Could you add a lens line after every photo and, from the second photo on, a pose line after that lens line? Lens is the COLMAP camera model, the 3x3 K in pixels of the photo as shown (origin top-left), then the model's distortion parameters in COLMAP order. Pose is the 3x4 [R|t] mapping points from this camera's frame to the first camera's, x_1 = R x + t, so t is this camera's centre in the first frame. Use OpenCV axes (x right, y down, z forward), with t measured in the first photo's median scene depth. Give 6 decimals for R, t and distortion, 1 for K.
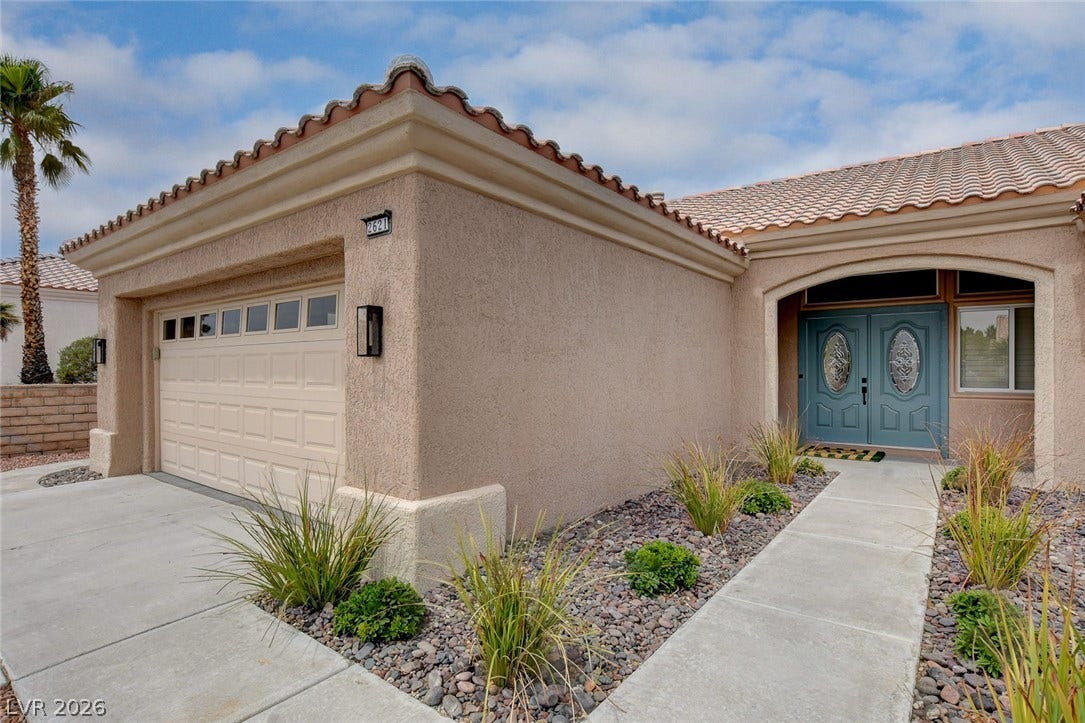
lens RADIAL K [[547.2, 0, 560.6], [0, 547.2, 364.4], [0, 0, 1]] dist [-0.026271, -0.000075]
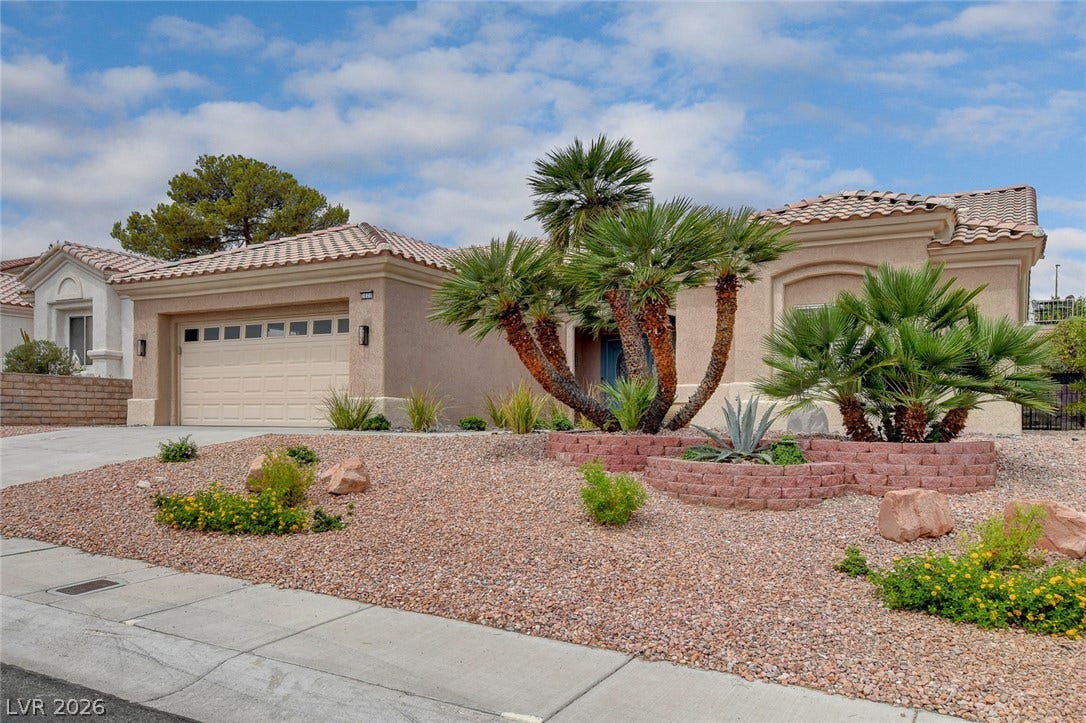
lens RADIAL K [[885.6, 0, 543.0], [0, 885.6, 361.5], [0, 0, 1]] dist [0.058719, 0.001576]
pose [[0.995140, 0.012995, 0.097613, 0.086073], [-0.007634, 0.998452, -0.055094, 0.265976], [-0.098178, 0.054081, 0.993698, -3.025605]]
